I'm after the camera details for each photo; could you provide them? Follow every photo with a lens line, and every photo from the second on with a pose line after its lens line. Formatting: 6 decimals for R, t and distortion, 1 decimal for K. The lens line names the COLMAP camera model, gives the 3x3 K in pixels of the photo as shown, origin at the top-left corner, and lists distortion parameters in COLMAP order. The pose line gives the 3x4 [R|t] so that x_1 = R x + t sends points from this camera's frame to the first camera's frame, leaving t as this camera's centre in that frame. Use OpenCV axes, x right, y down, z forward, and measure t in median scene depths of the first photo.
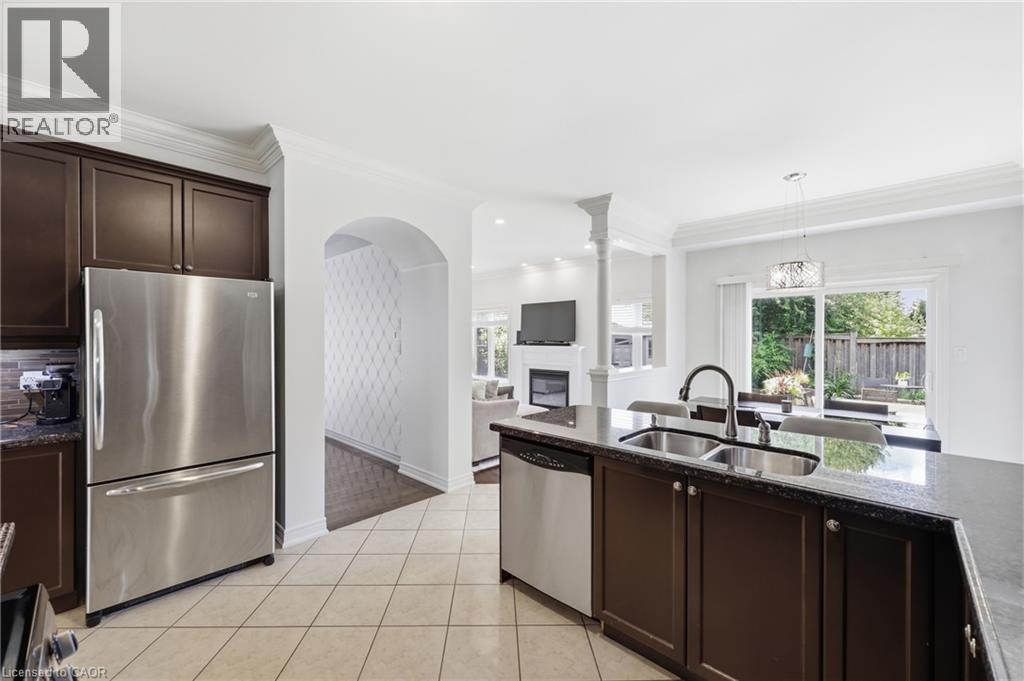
lens RADIAL K [[428.6, 0, 512.0], [0, 428.6, 340.5], [0, 0, 1]] dist [0.000197, 0.000046]
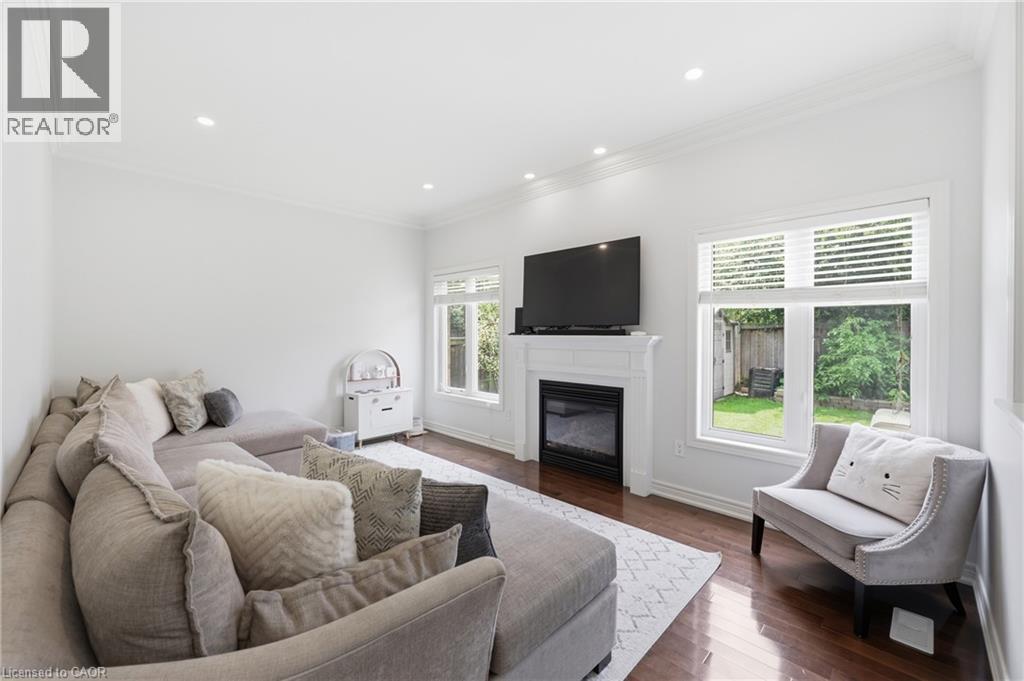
lens RADIAL K [[407.1, 0, 507.5], [0, 407.1, 336.1], [0, 0, 1]] dist [-0.002164, 0.000136]
pose [[0.999732, -0.001504, -0.023094, 0.014230], [0.001526, 0.999998, 0.000937, 0.013098], [0.023093, -0.000972, 0.999733, 0.534979]]
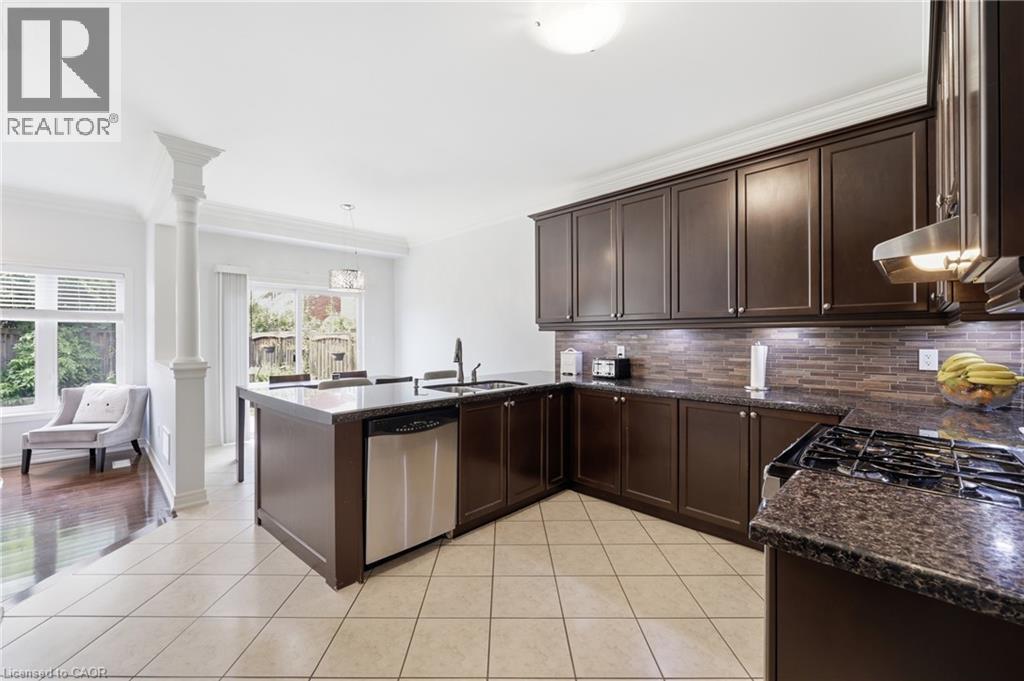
lens RADIAL K [[407.1, 0, 507.5], [0, 407.1, 336.1], [0, 0, 1]] dist [-0.002164, 0.000136]
pose [[0.006520, -0.000834, 0.999978, -0.310865], [0.010276, 0.999947, 0.000766, 0.014979], [-0.999926, 0.010271, 0.006528, 0.240665]]
